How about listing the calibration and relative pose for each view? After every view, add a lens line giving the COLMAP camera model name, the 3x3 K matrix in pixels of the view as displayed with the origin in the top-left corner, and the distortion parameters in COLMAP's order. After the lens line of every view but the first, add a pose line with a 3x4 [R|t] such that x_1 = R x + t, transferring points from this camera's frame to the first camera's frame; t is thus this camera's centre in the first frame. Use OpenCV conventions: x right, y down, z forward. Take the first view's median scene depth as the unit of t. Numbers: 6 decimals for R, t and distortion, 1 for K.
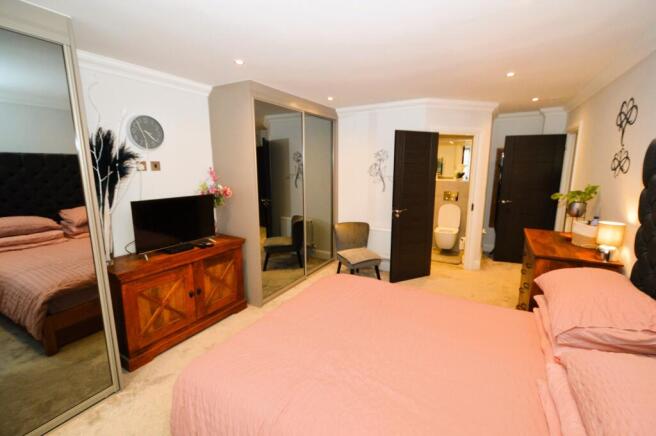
lens RADIAL K [[290.7, 0, 327.9], [0, 290.7, 216.3], [0, 0, 1]] dist [-0.001152, 0.000197]
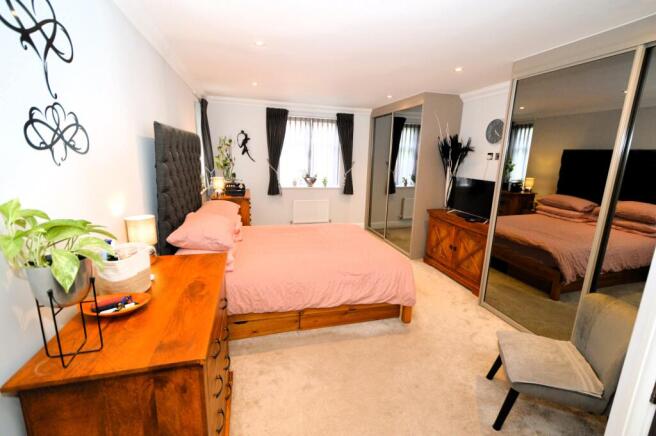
lens RADIAL K [[290.7, 0, 328.5], [0, 290.7, 219.4], [0, 0, 1]] dist [-0.001152, 0.000197]
pose [[-0.709074, 0.137048, -0.691688, 0.931178], [-0.150499, 0.928914, 0.338333, -0.248823], [0.688886, 0.344001, -0.638043, 1.470850]]
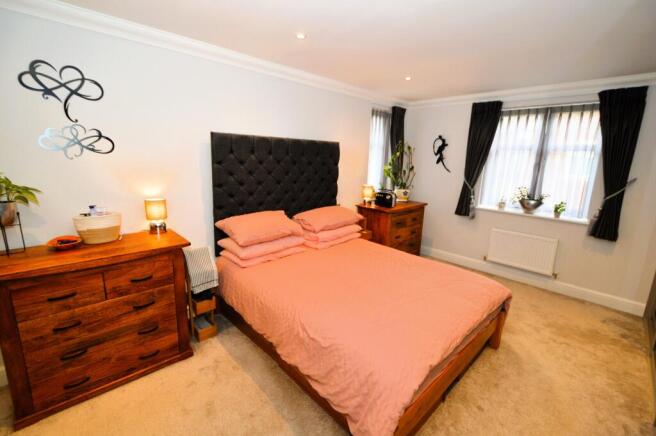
lens RADIAL K [[290.7, 0, 328.2], [0, 290.7, 215.1], [0, 0, 1]] dist [-0.001152, 0.000197]
pose [[-0.956053, -0.081249, 0.281710, 0.041554], [0.025236, 0.934465, 0.355158, -0.237726], [-0.292104, 0.346660, -0.891349, 1.445060]]
